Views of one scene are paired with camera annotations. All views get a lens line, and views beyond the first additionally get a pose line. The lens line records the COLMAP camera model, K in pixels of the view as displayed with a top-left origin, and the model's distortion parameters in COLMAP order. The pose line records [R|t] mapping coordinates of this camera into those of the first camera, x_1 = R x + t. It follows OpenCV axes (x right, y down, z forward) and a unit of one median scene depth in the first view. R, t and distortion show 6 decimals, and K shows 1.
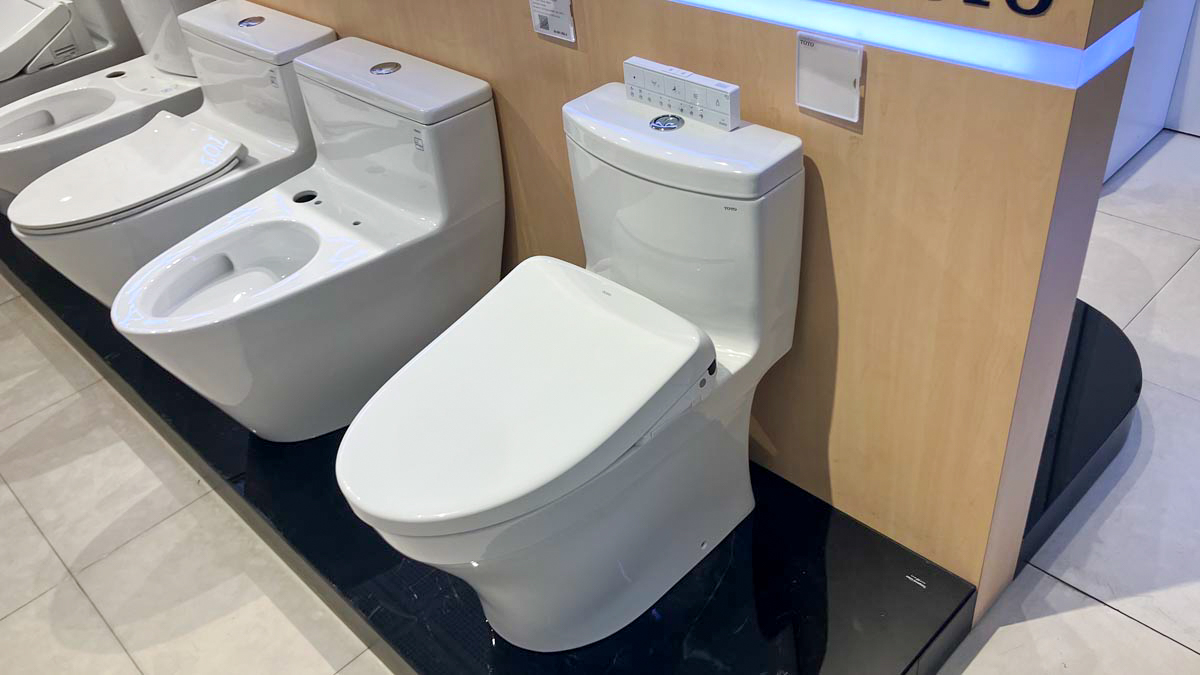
lens RADIAL K [[1010.0, 0, 600.0], [0, 1010.0, 337.5], [0, 0, 1]] dist [0.104044, 0.001553]
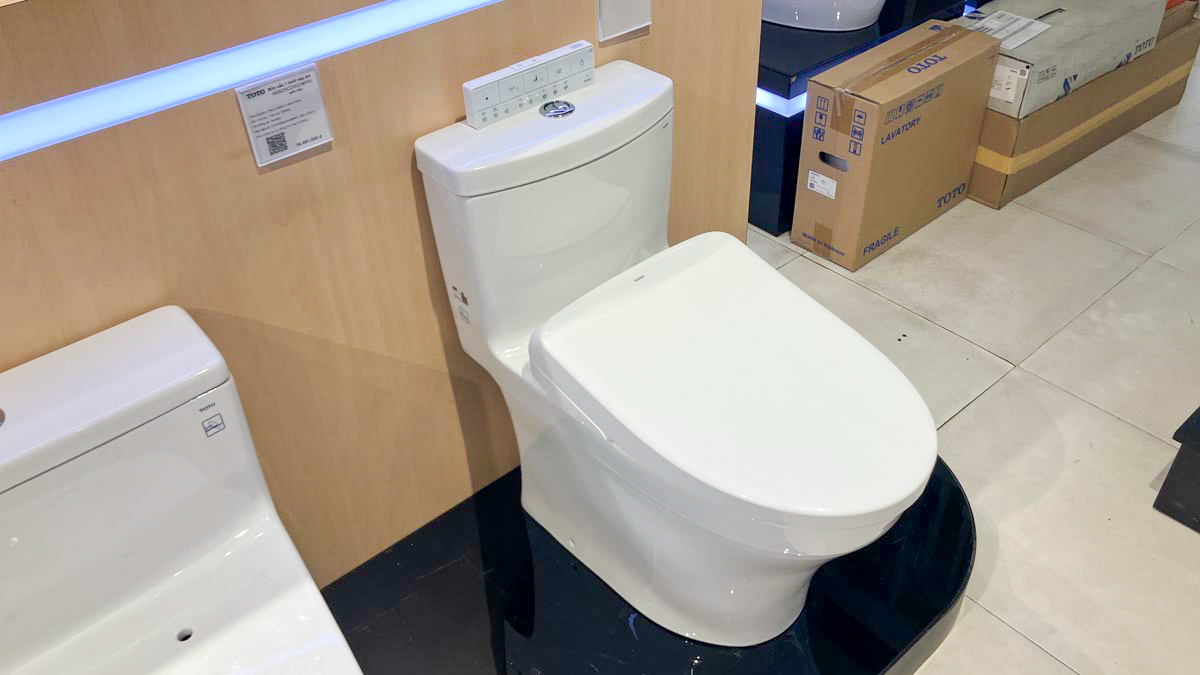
lens RADIAL K [[1012.7, 0, 604.0], [0, 1012.7, 330.6], [0, 0, 1]] dist [0.037388, 0.095950]
pose [[0.063198, -0.523493, 0.849683, -0.728812], [0.634229, 0.678422, 0.370806, -0.342216], [-0.770558, 0.515460, 0.374889, 0.623081]]
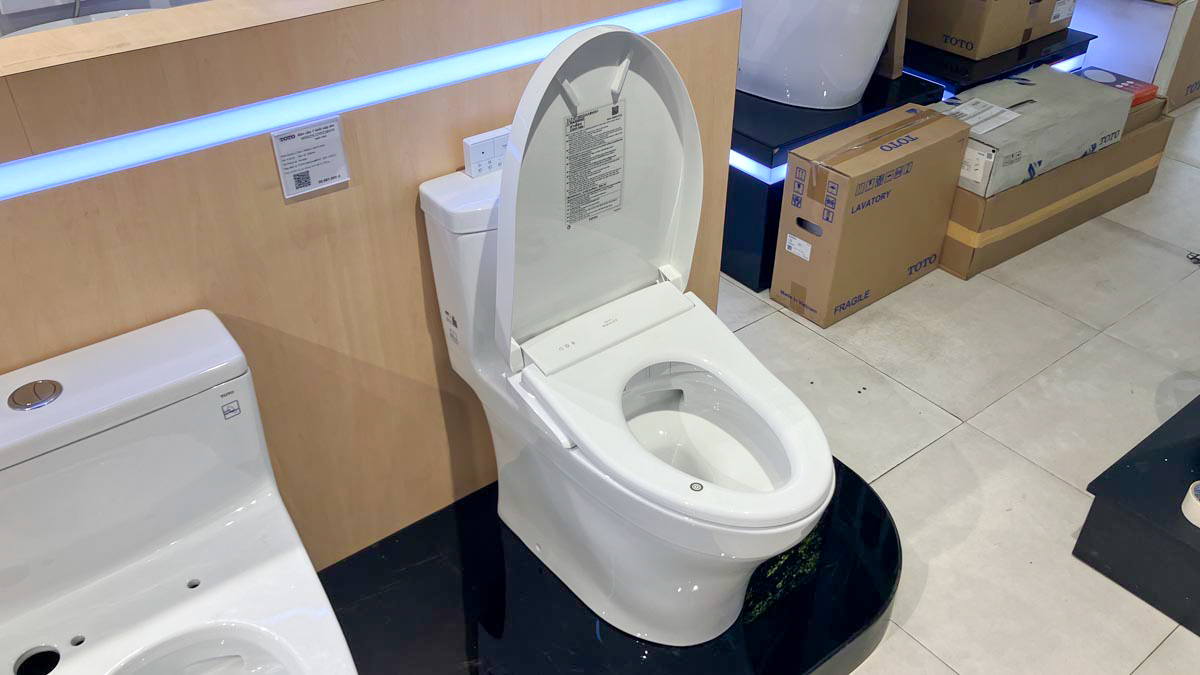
lens RADIAL K [[1010.0, 0, 600.0], [0, 1010.0, 337.5], [0, 0, 1]] dist [0.104044, 0.001553]
pose [[0.113303, -0.475707, 0.872276, -0.851324], [0.599956, 0.732557, 0.321579, -0.340292], [-0.791969, 0.486891, 0.368404, 0.549848]]
